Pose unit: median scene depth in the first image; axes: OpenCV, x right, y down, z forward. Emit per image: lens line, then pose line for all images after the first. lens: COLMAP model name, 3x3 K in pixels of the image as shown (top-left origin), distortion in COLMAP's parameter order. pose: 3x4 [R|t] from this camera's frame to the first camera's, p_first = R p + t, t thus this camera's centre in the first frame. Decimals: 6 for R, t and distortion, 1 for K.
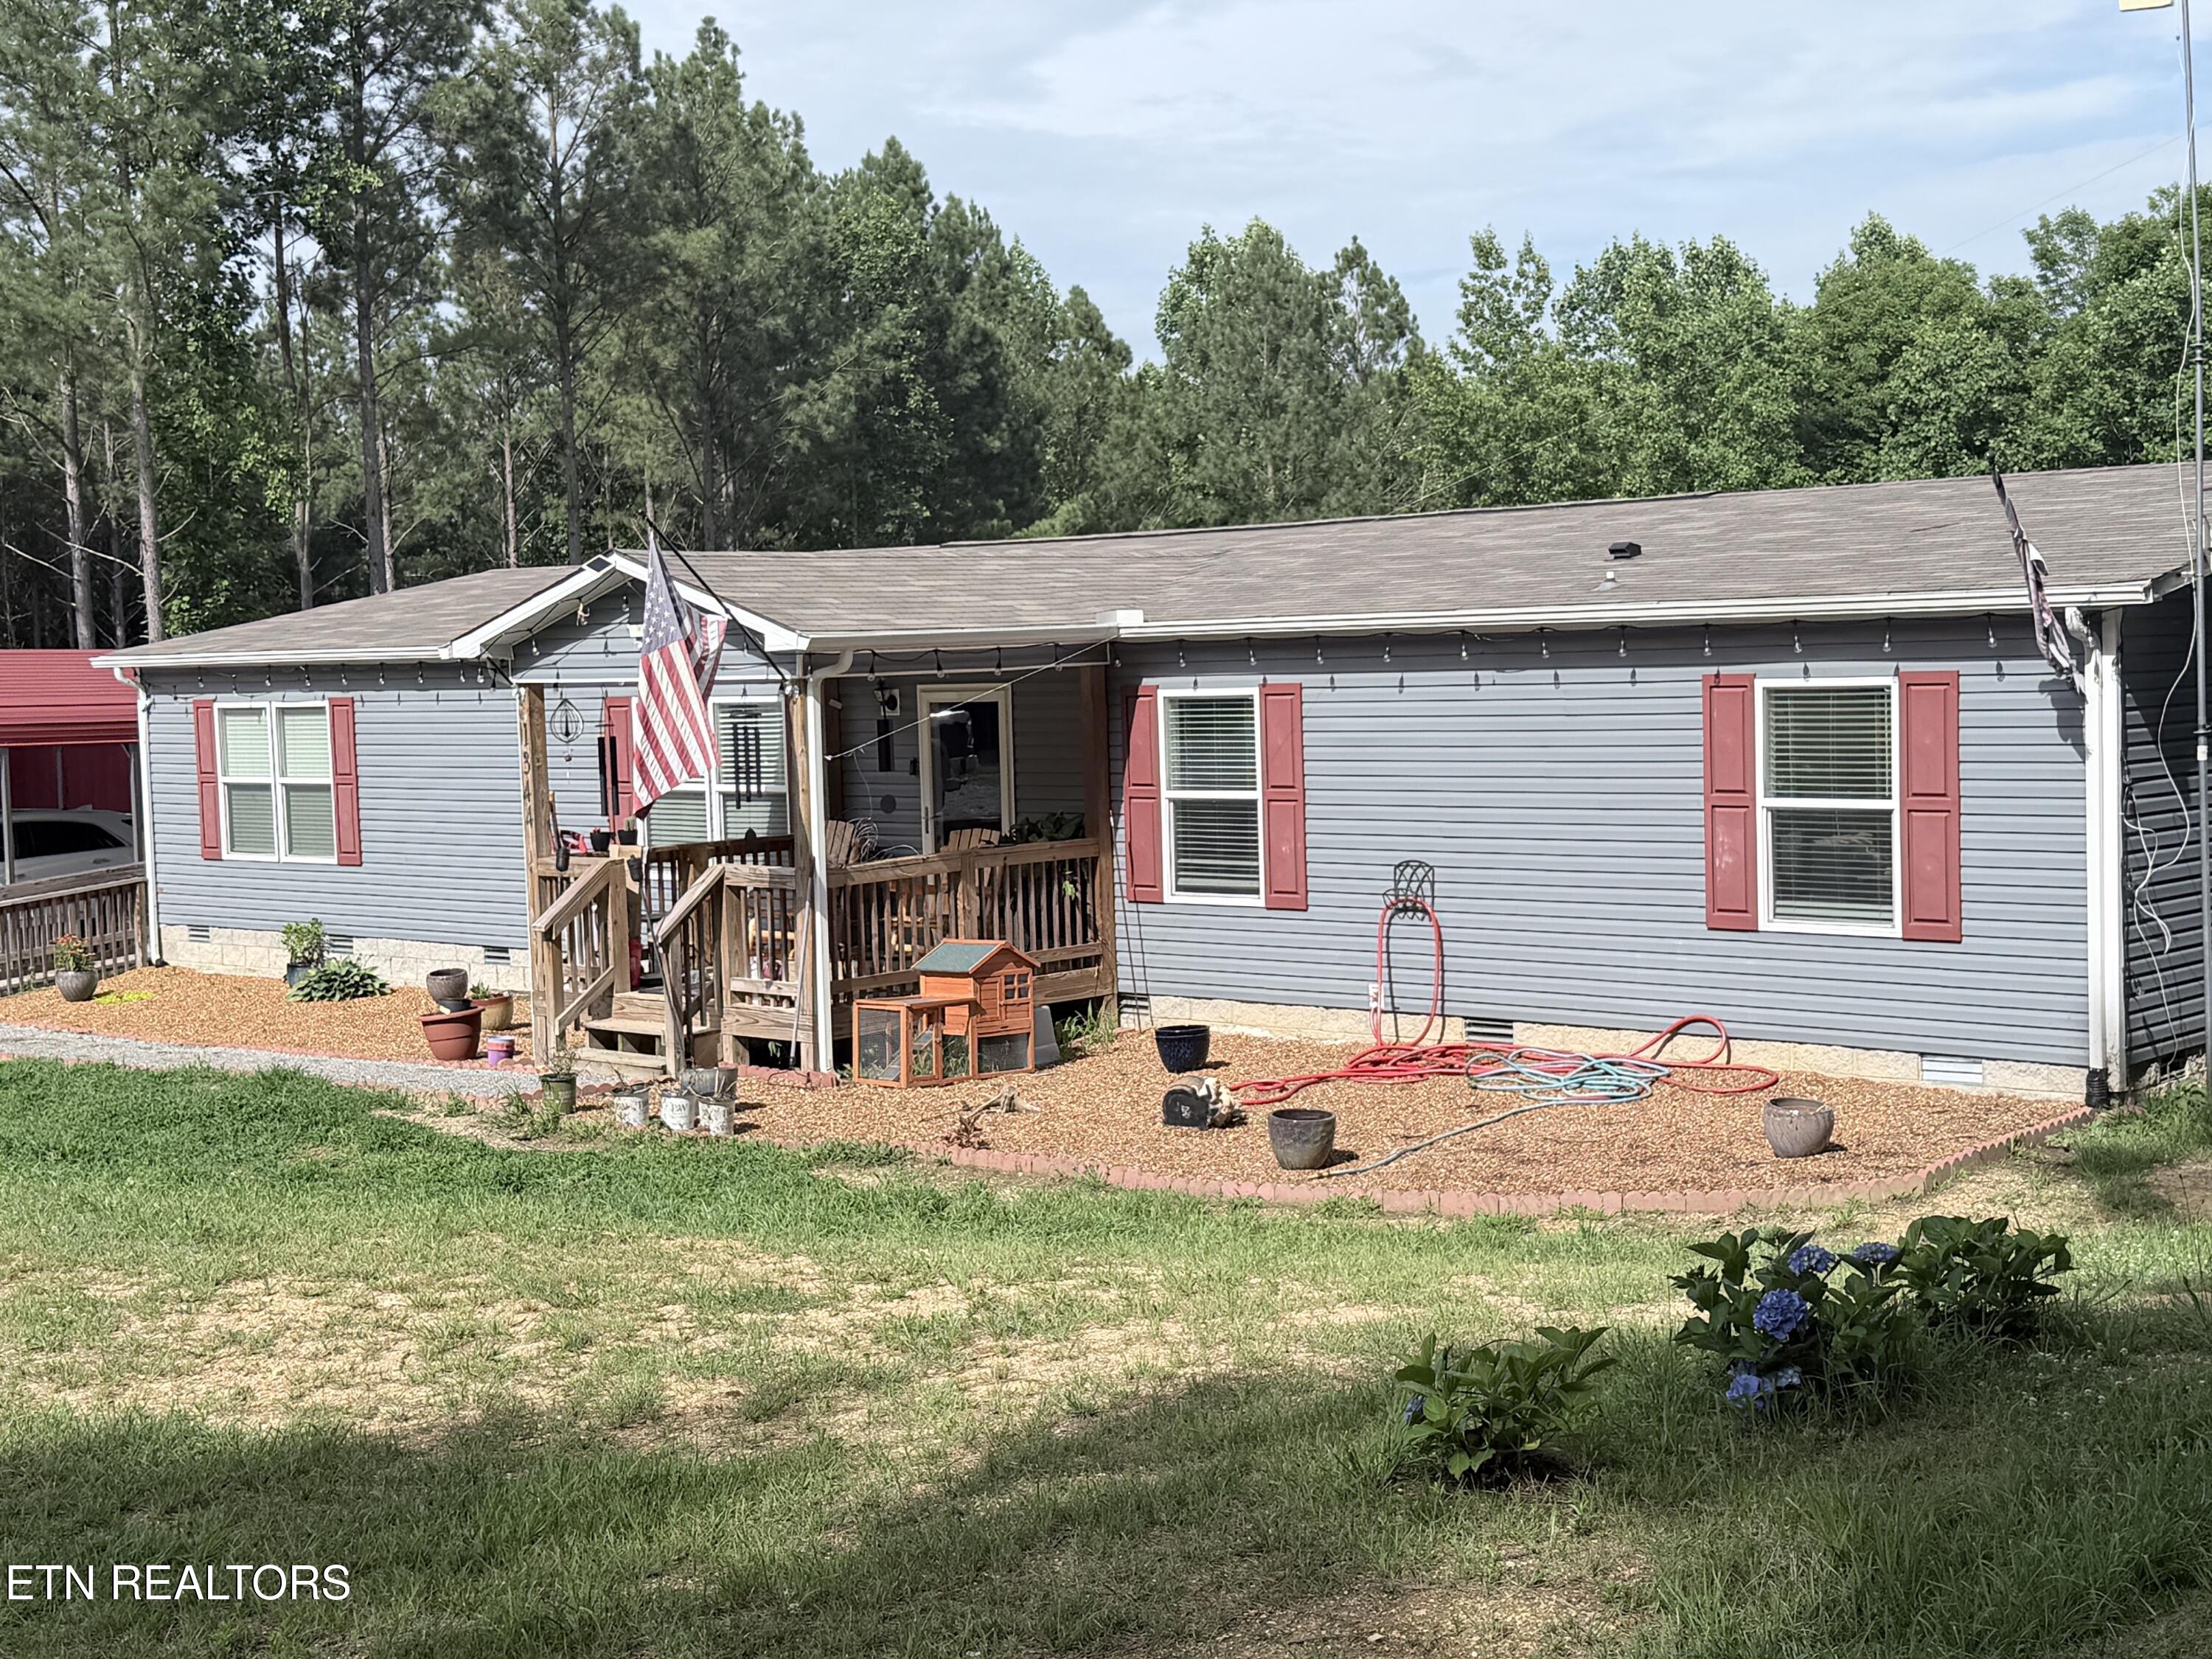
lens RADIAL K [[3054.2, 0, 1105.4], [0, 3054.2, 841.0], [0, 0, 1]] dist [0.103319, 0.000000]
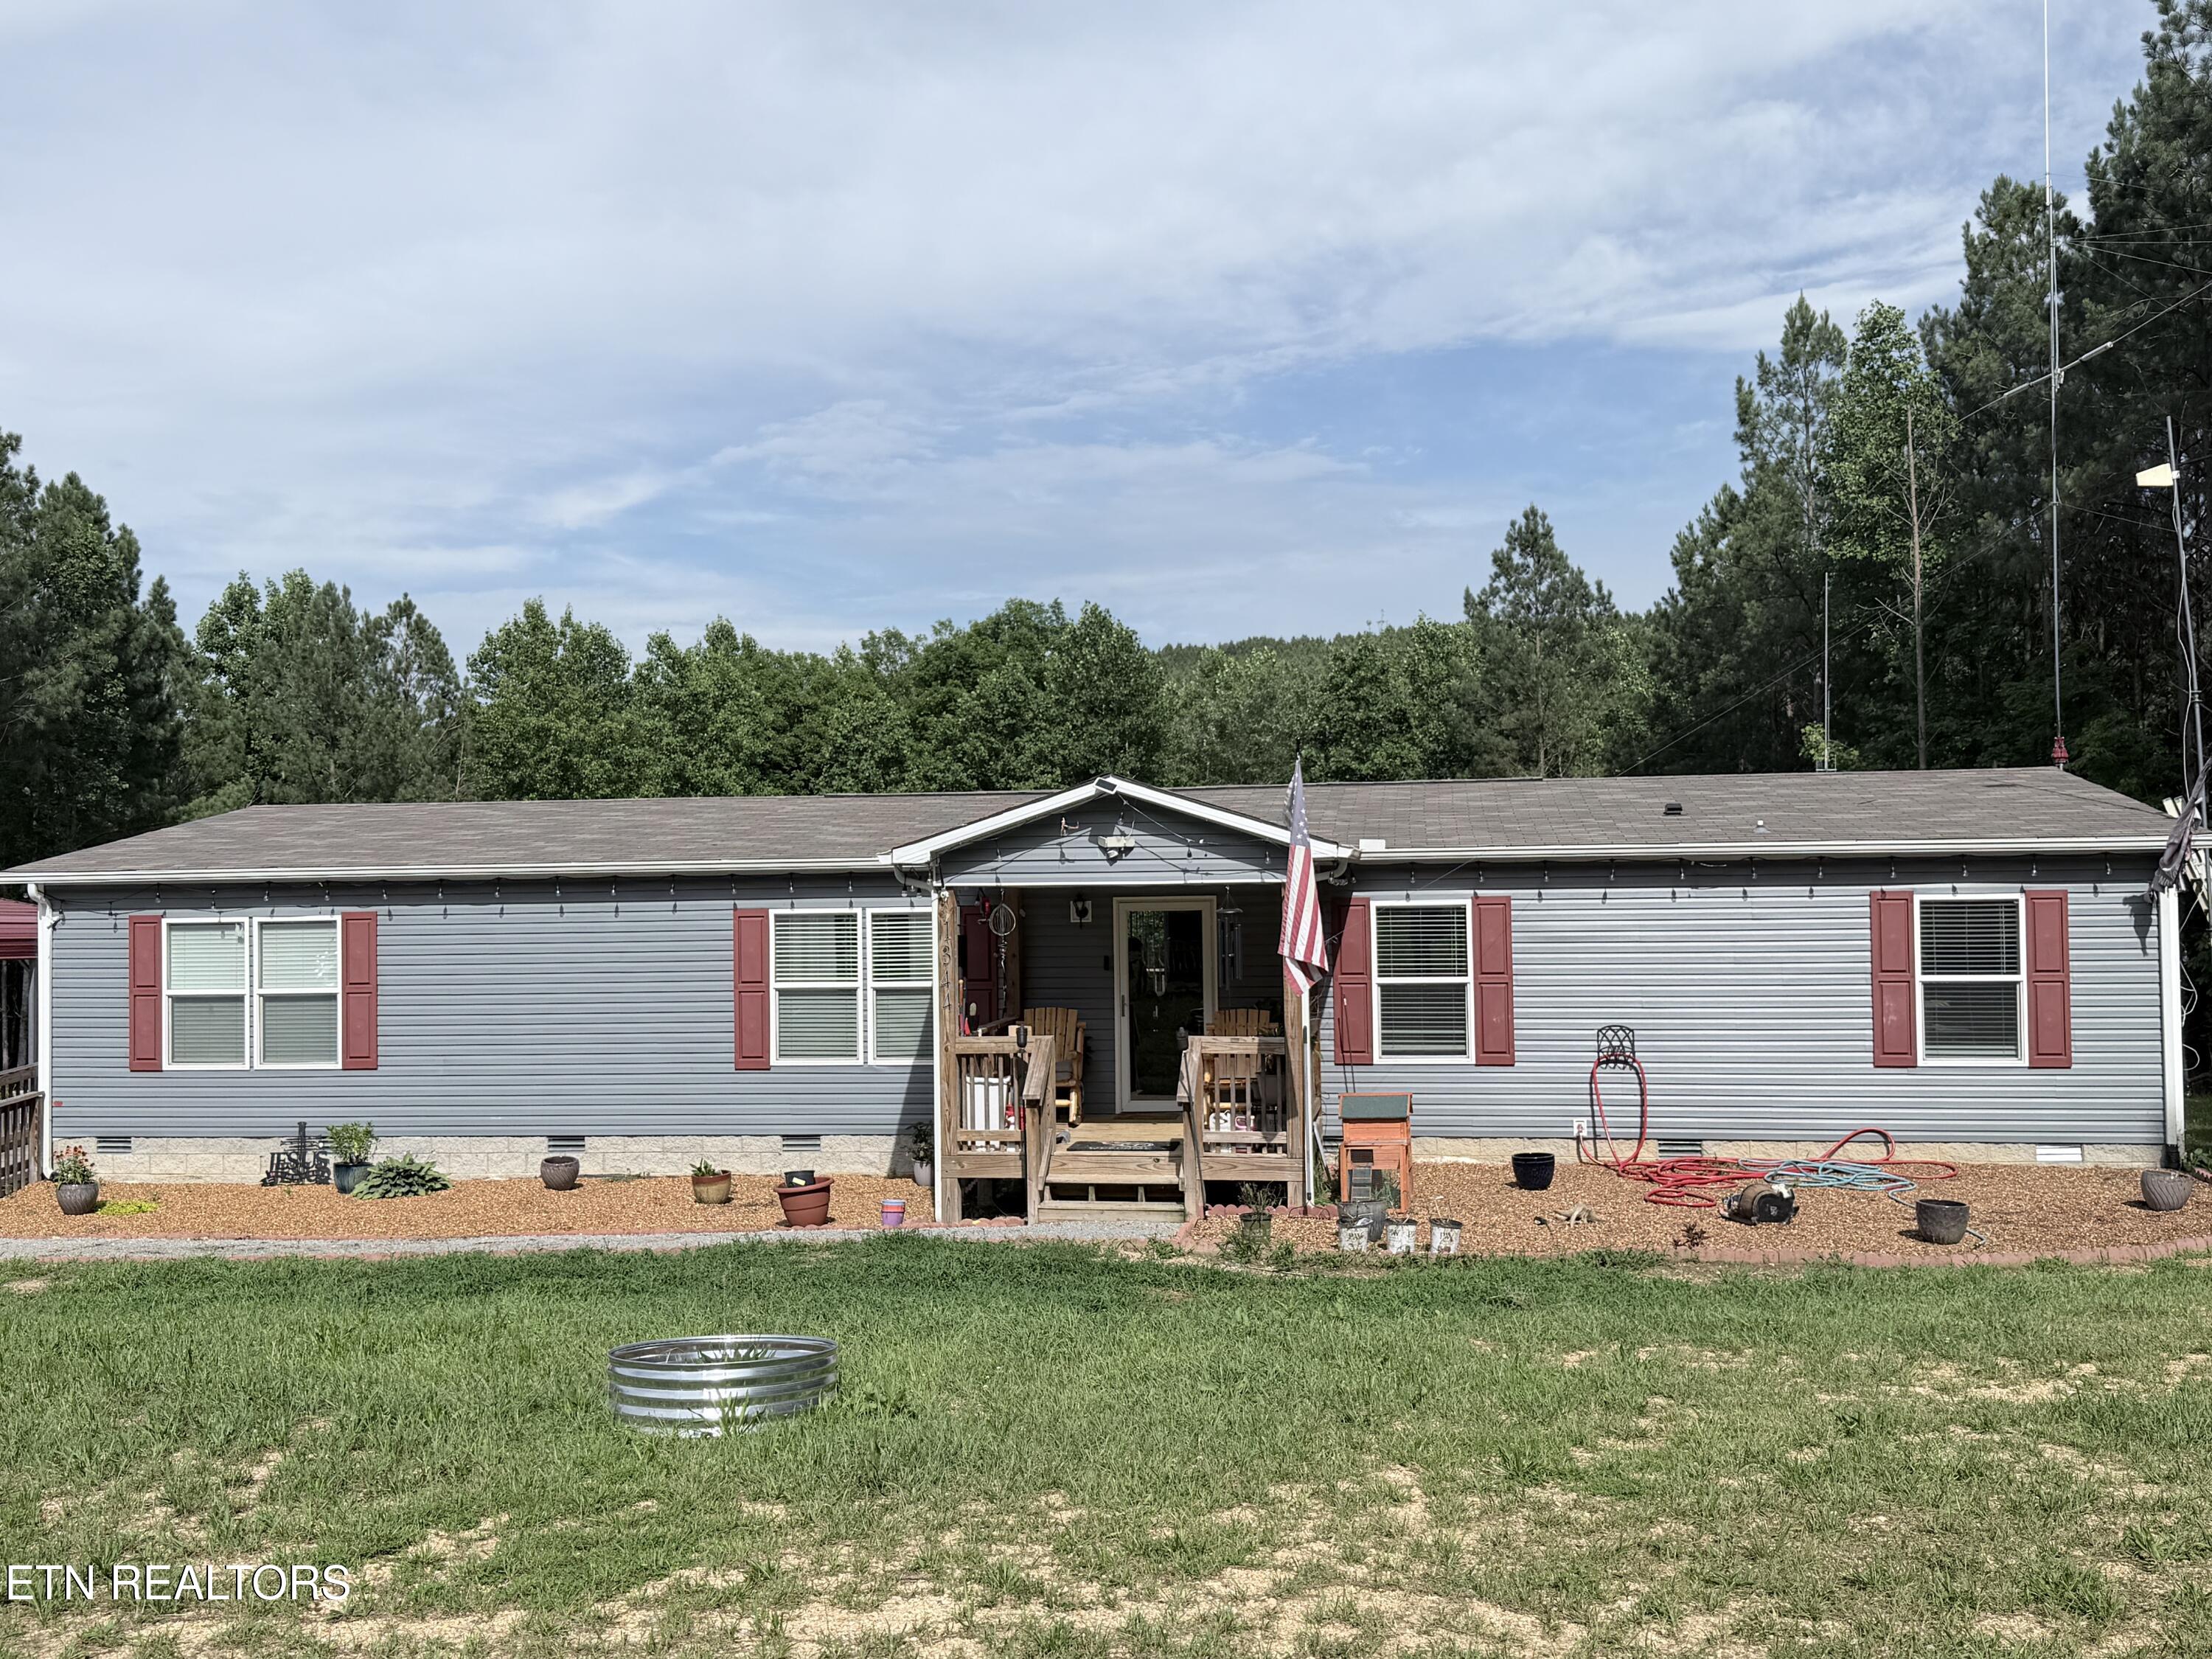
lens RADIAL K [[2148.8, 0, 1104.5], [0, 2148.8, 807.5], [0, 0, 1]] dist [0.071016, 0.000000]
pose [[0.836787, 0.040078, 0.546059, -0.454218], [0.024944, 0.993491, -0.111142, 0.008178], [-0.546959, 0.106623, 0.830341, 0.223043]]
